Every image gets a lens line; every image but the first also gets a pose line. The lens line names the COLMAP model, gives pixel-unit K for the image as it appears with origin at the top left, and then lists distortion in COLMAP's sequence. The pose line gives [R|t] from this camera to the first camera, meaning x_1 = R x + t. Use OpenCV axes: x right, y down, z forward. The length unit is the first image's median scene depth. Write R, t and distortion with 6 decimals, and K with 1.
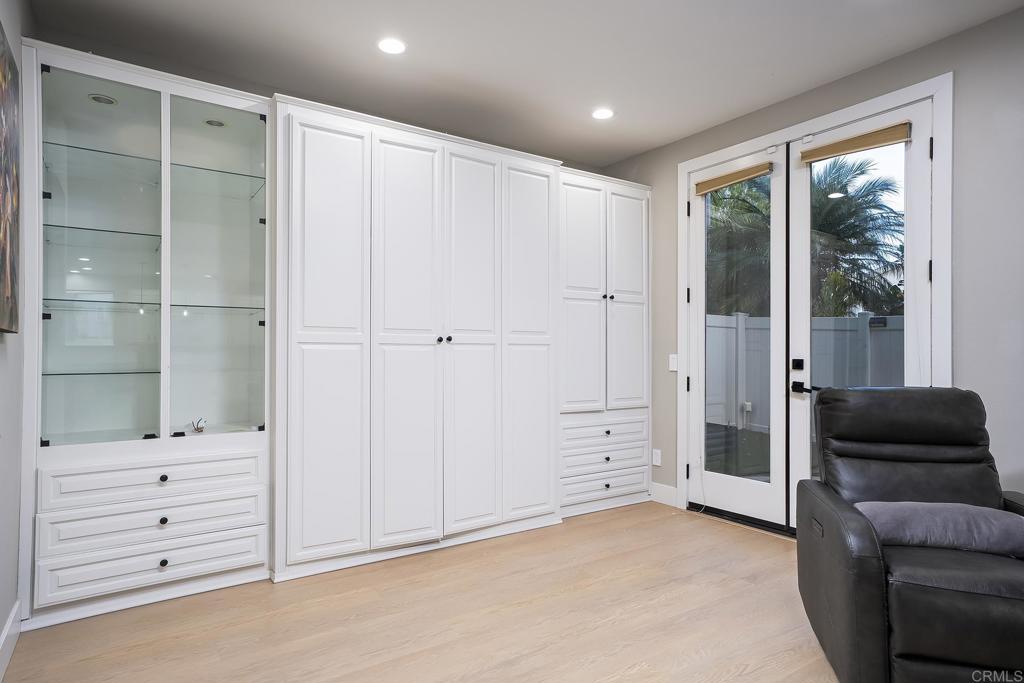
lens RADIAL K [[572.9, 0, 519.0], [0, 572.9, 347.6], [0, 0, 1]] dist [-0.004797, 0.000042]
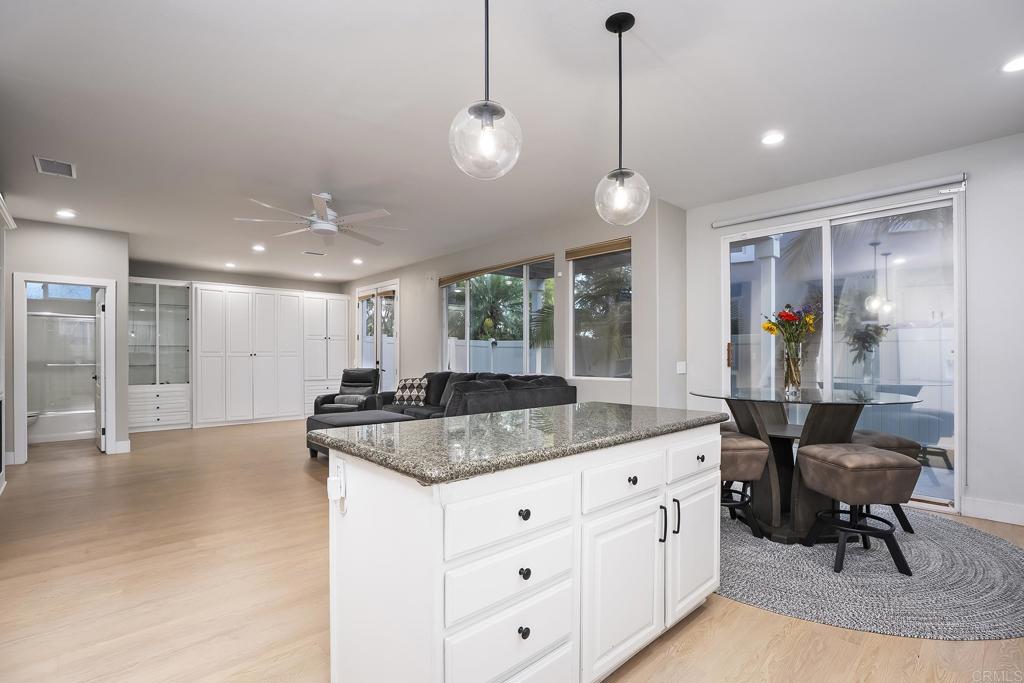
lens RADIAL K [[473.3, 0, 512.2], [0, 473.3, 356.7], [0, 0, 1]] dist [-0.035959, 0.009357]
pose [[0.991531, -0.002461, 0.129846, 1.011884], [0.000834, 0.999920, 0.012584, -0.037711], [-0.129867, -0.012369, 0.991454, -1.828132]]
